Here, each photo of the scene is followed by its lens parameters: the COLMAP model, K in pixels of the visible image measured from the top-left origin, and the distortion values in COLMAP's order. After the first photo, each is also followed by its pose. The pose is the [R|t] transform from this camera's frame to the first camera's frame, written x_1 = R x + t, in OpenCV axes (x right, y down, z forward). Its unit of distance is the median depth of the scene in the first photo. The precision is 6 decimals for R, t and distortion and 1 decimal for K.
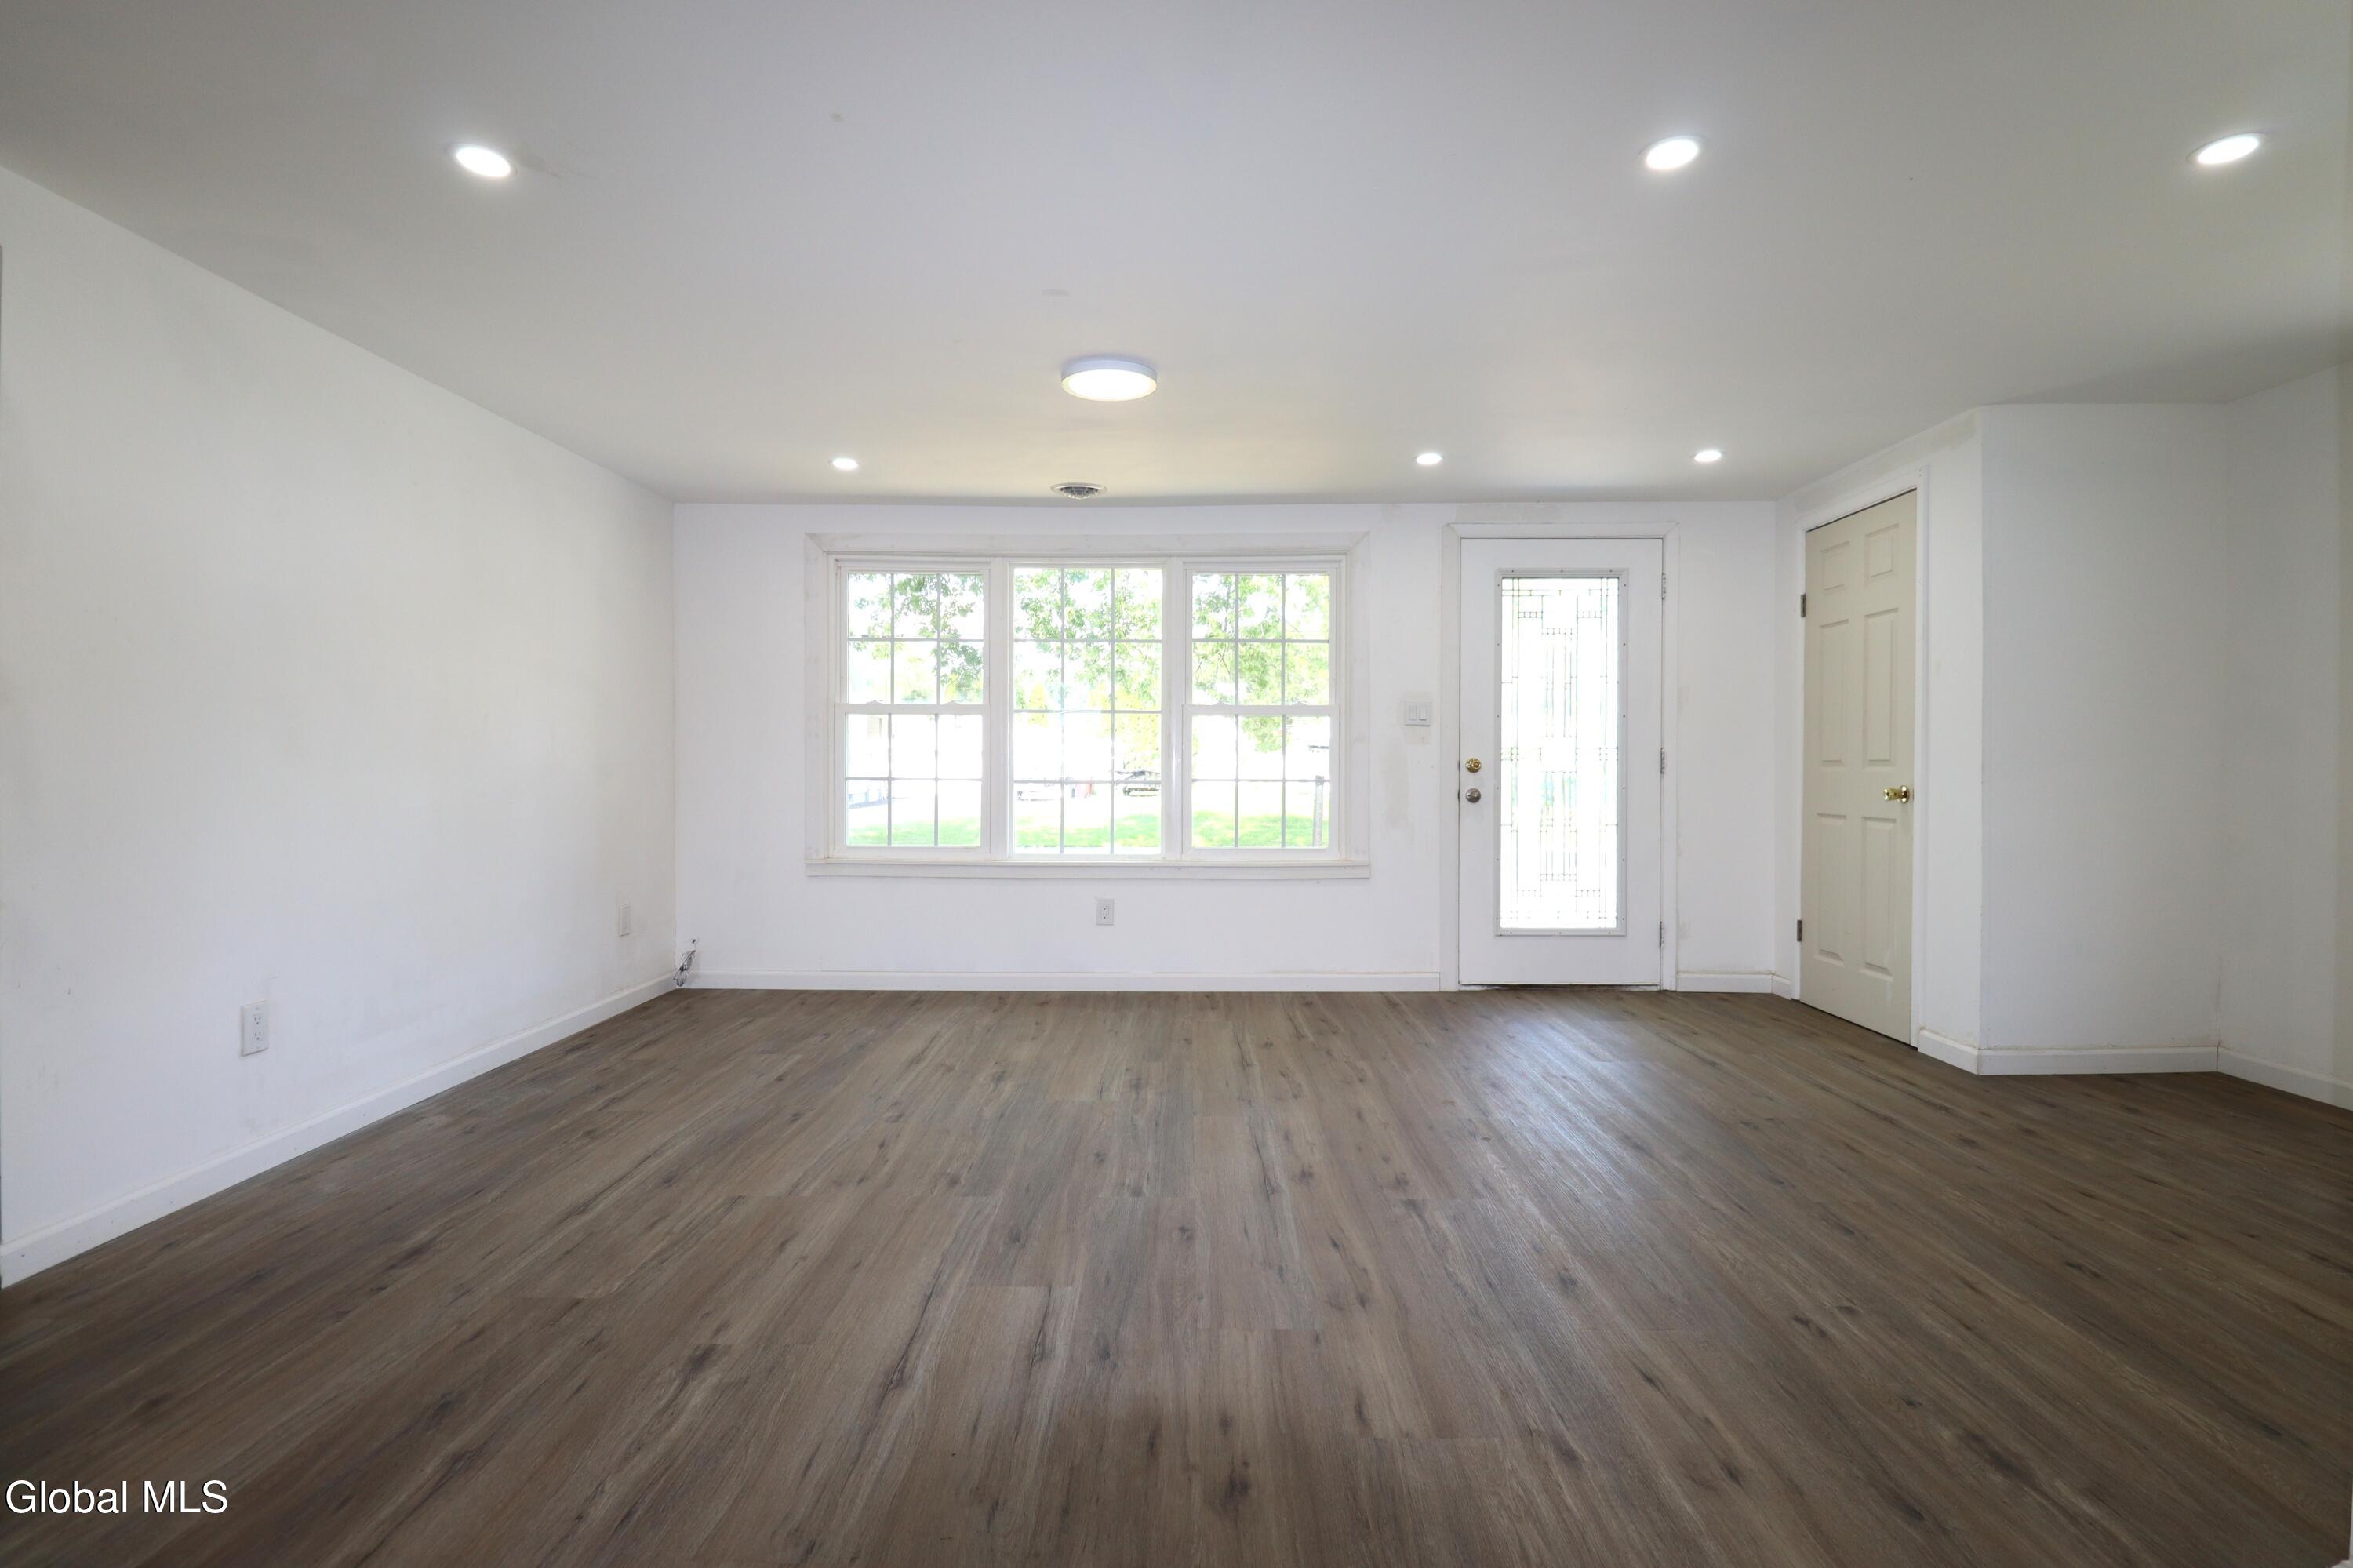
lens RADIAL K [[1128.2, 0, 1183.5], [0, 1128.2, 773.9], [0, 0, 1]] dist [-0.001477, -0.014813]
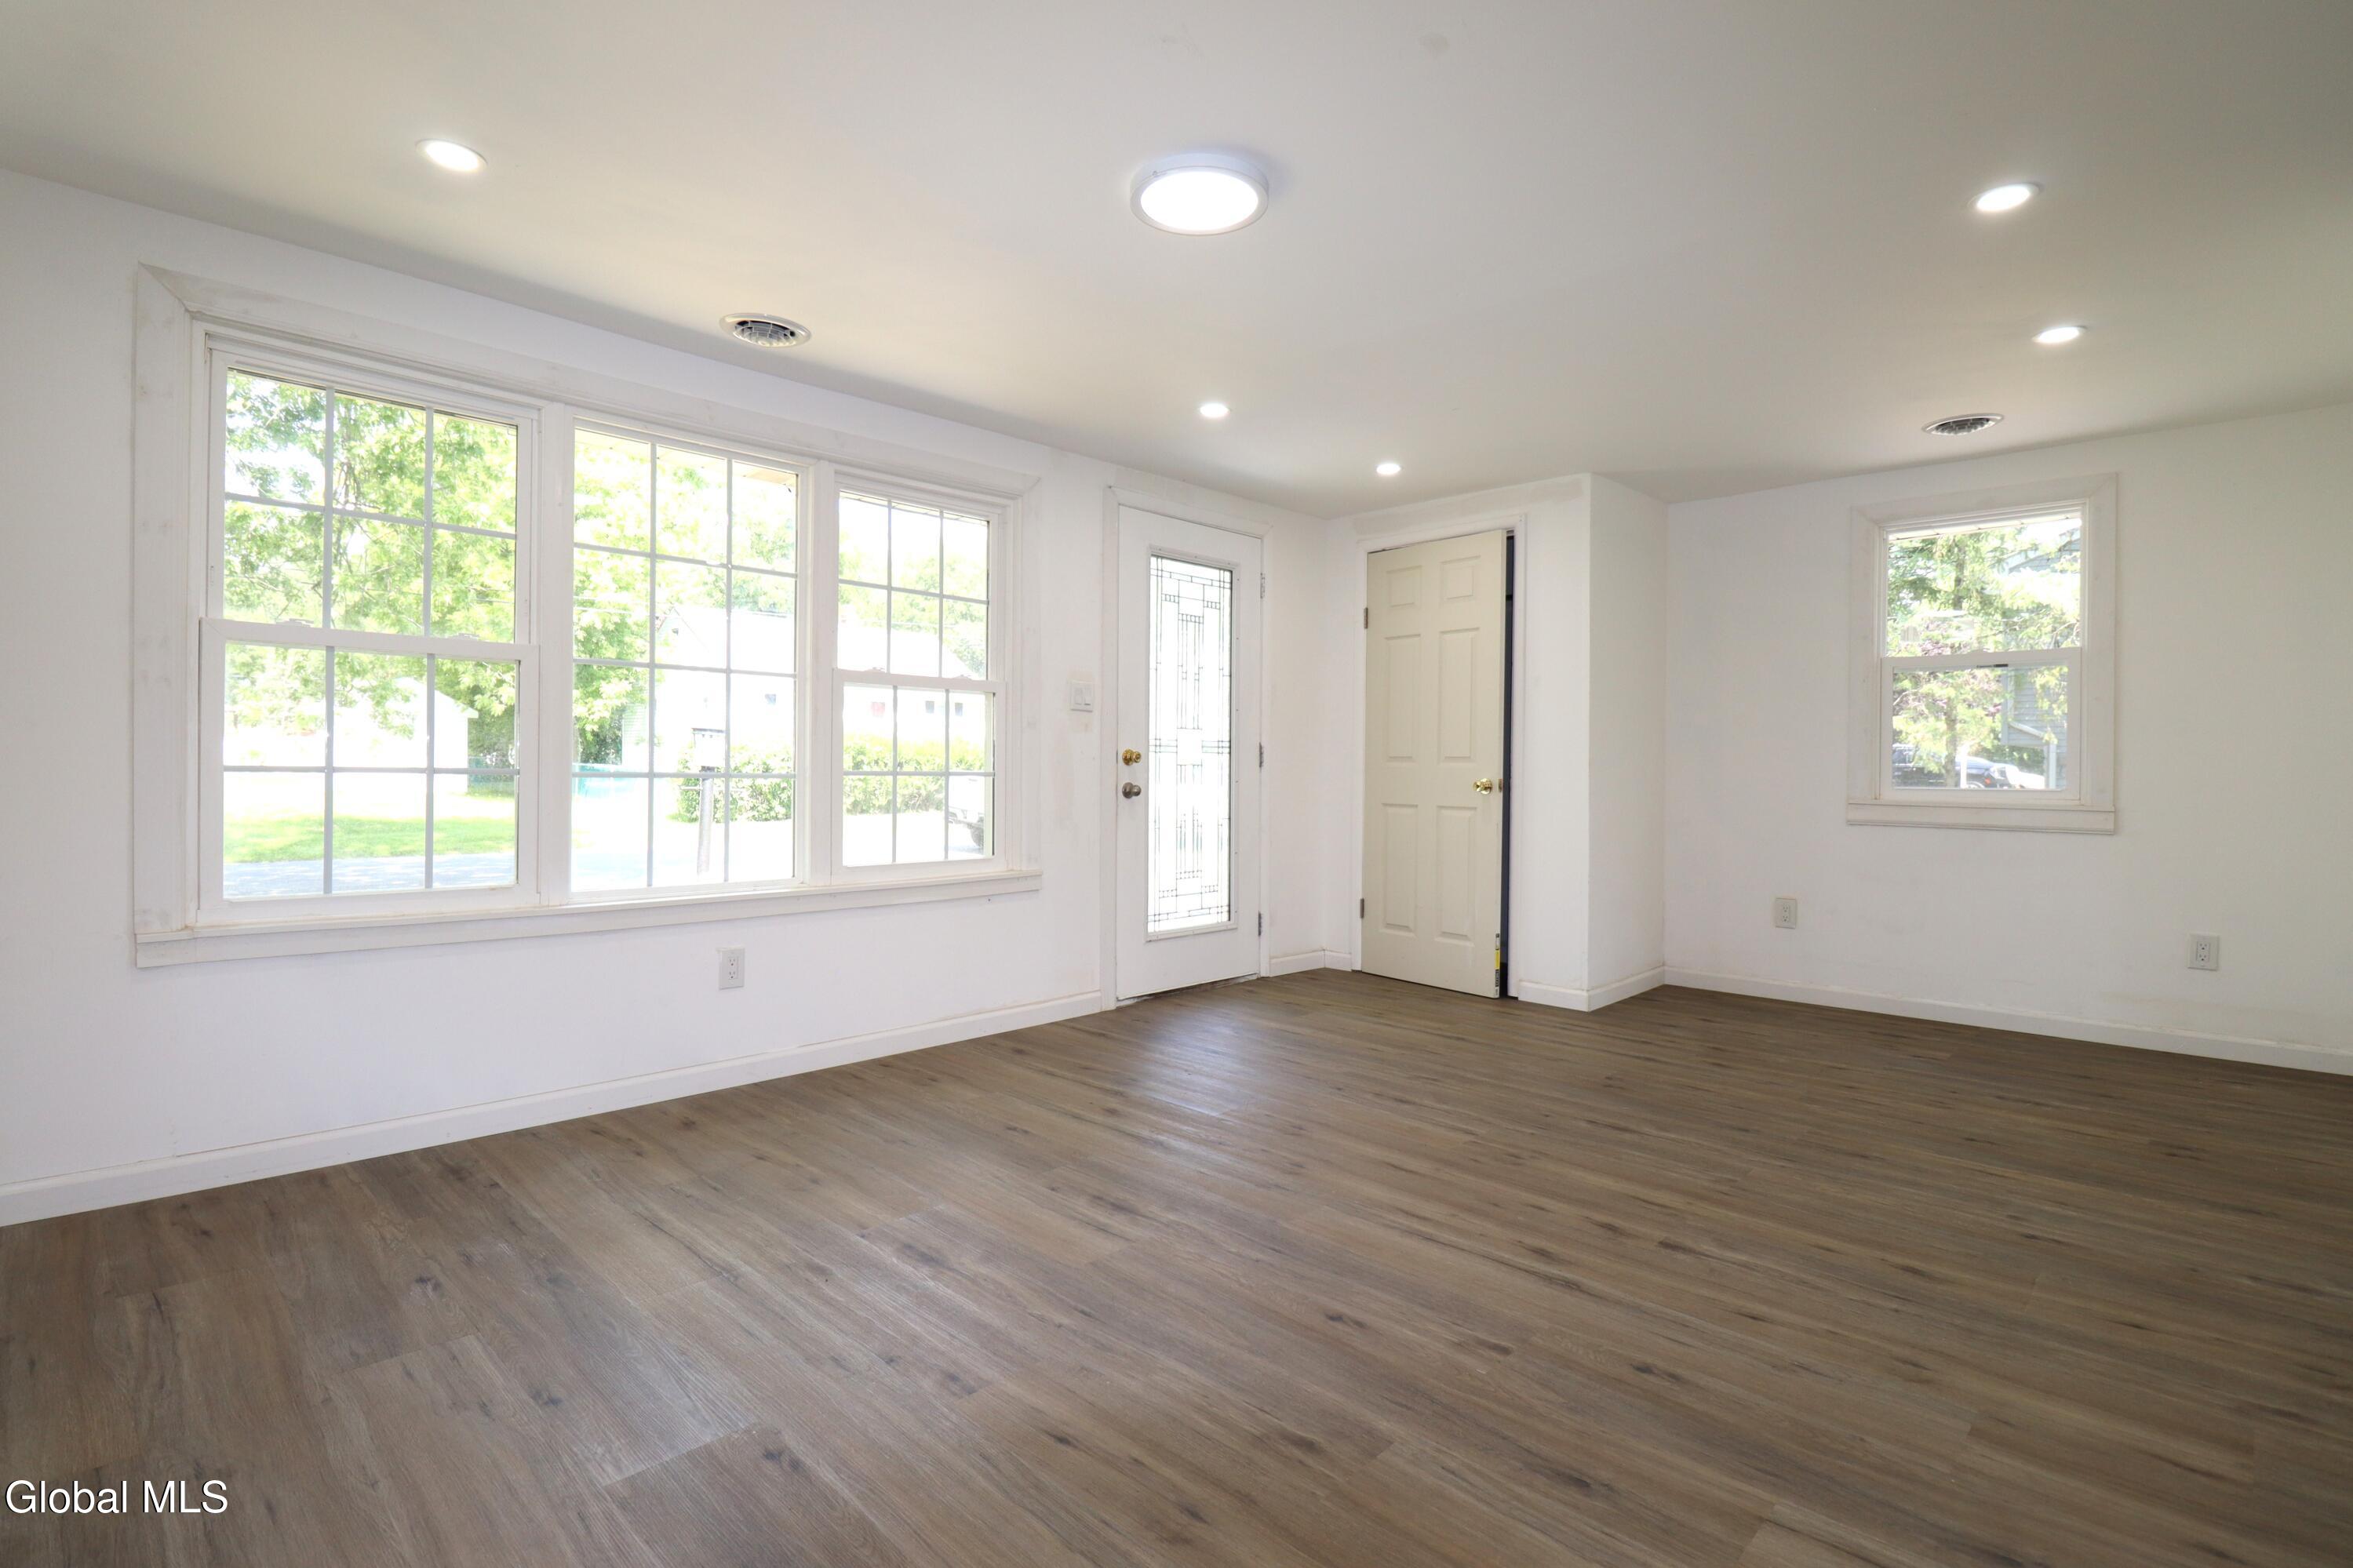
lens RADIAL K [[1128.0, 0, 1183.5], [0, 1128.0, 773.9], [0, 0, 1]] dist [-0.001477, -0.014813]
pose [[0.687842, 0.000916, 0.725859, -0.374674], [-0.006688, 0.999965, 0.005076, 0.001020], [-0.725829, -0.008346, 0.687824, 0.348222]]
